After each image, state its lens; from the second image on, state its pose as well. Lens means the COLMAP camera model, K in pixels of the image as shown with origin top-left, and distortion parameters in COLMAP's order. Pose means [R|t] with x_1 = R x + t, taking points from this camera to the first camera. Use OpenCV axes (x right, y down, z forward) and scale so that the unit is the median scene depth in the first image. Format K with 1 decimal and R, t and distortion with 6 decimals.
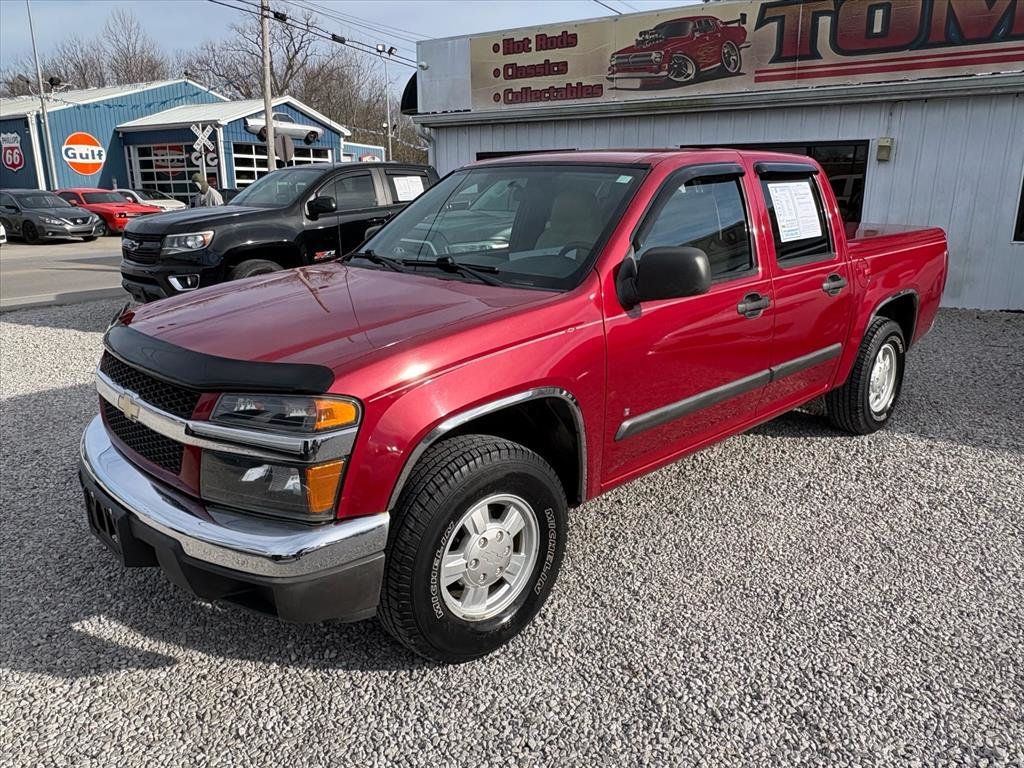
lens RADIAL K [[749.4, 0, 497.6], [0, 749.4, 380.1], [0, 0, 1]] dist [0.001571, 0.003178]
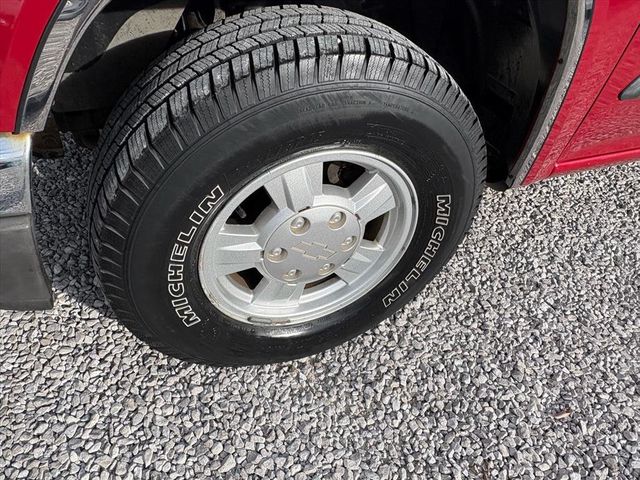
lens RADIAL K [[467.7, 0, 322.6], [0, 467.7, 243.0], [0, 0, 1]] dist [-0.002775, 0.002890]
pose [[0.932418, 0.319027, -0.169759, 0.054637], [-0.204872, 0.853619, 0.478917, 0.059230], [0.297697, -0.411772, 0.861290, 0.672537]]
